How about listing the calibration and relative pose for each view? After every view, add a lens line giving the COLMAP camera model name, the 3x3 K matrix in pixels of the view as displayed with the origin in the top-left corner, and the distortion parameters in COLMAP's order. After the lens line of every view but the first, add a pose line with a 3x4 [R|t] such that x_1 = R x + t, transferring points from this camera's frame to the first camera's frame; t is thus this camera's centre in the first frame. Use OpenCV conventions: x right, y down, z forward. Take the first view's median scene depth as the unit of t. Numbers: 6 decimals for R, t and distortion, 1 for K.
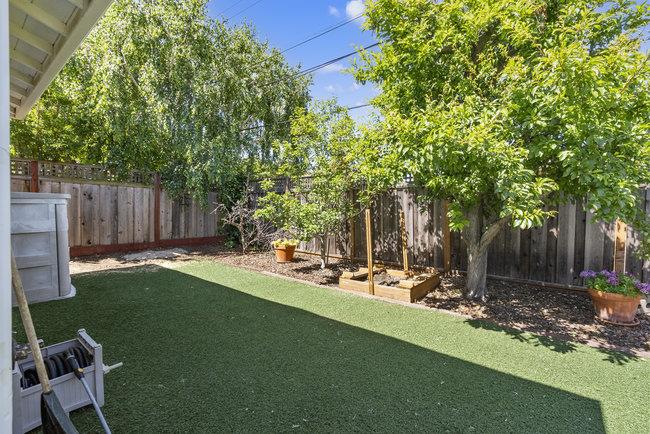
lens RADIAL K [[295.8, 0, 323.4], [0, 295.8, 218.1], [0, 0, 1]] dist [-0.008171, 0.001967]
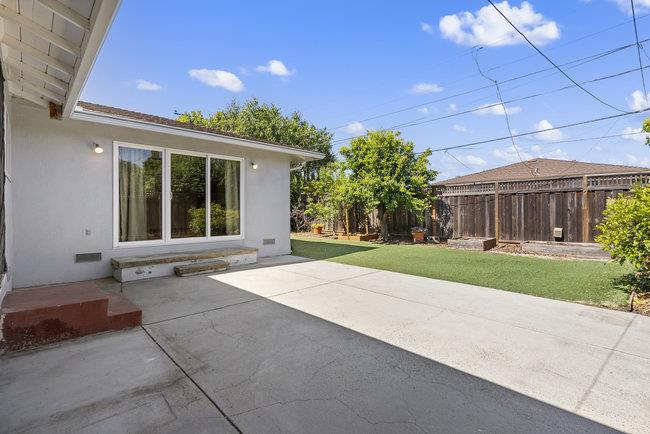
lens RADIAL K [[309.8, 0, 327.7], [0, 309.8, 213.3], [0, 0, 1]] dist [-0.000825, 0.000063]
pose [[0.993616, -0.018020, -0.111364, 0.201737], [0.015869, 0.999671, -0.020168, 0.043119], [0.111690, 0.018272, 0.993575, -1.276770]]
